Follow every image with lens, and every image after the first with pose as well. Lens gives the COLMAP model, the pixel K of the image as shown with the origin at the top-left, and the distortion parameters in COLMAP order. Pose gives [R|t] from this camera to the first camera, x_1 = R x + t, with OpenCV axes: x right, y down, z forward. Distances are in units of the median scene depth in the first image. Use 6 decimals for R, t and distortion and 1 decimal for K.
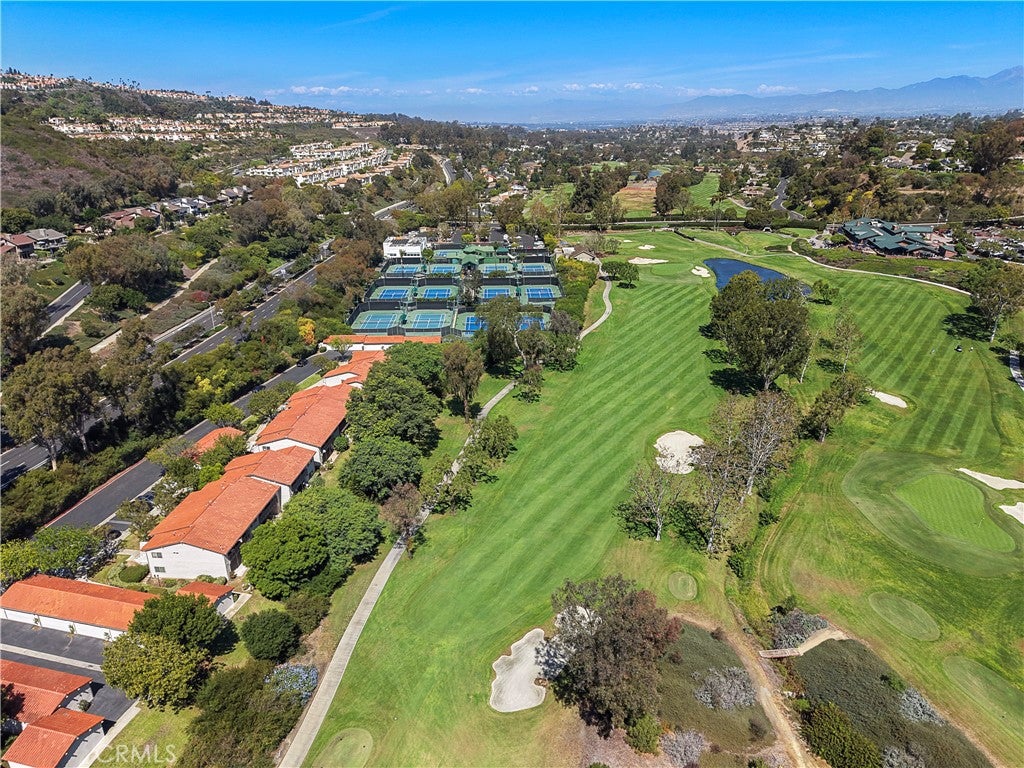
lens RADIAL K [[688.3, 0, 511.3], [0, 688.3, 381.5], [0, 0, 1]] dist [0.013800, -0.010347]
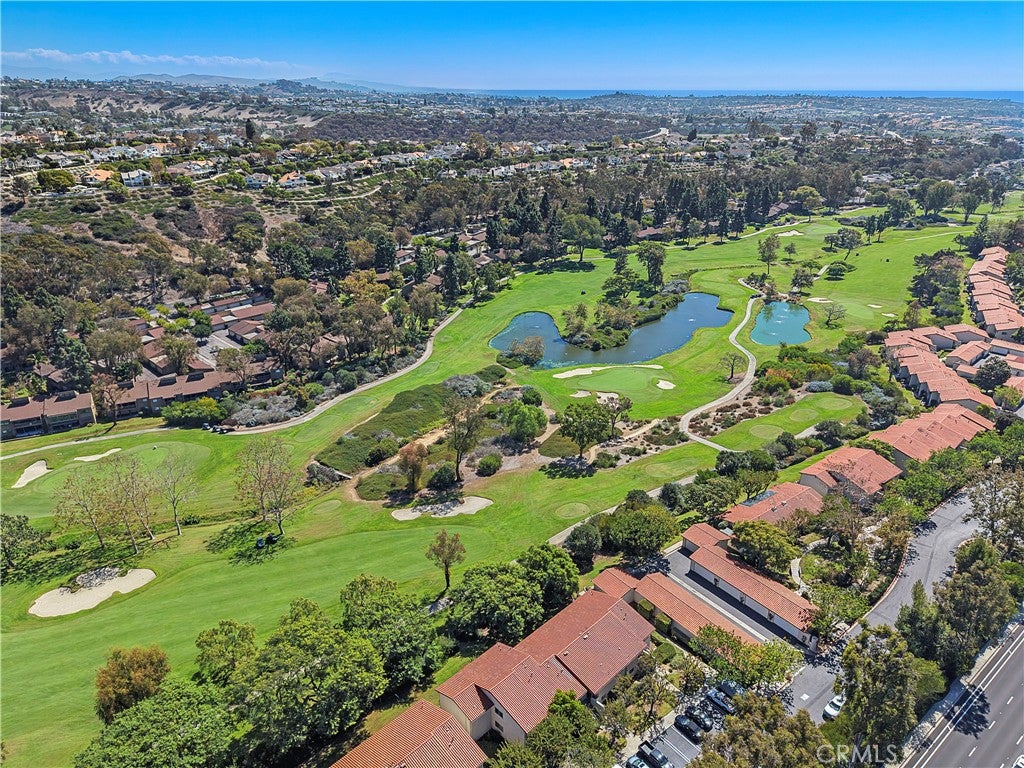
lens RADIAL K [[691.5, 0, 512.0], [0, 691.5, 384.0], [0, 0, 1]] dist [0.020840, -0.020446]
pose [[-0.767177, -0.240238, 0.594748, -0.536075], [0.241906, 0.750386, 0.615144, -0.438882], [-0.594072, 0.615798, -0.517564, 0.853550]]
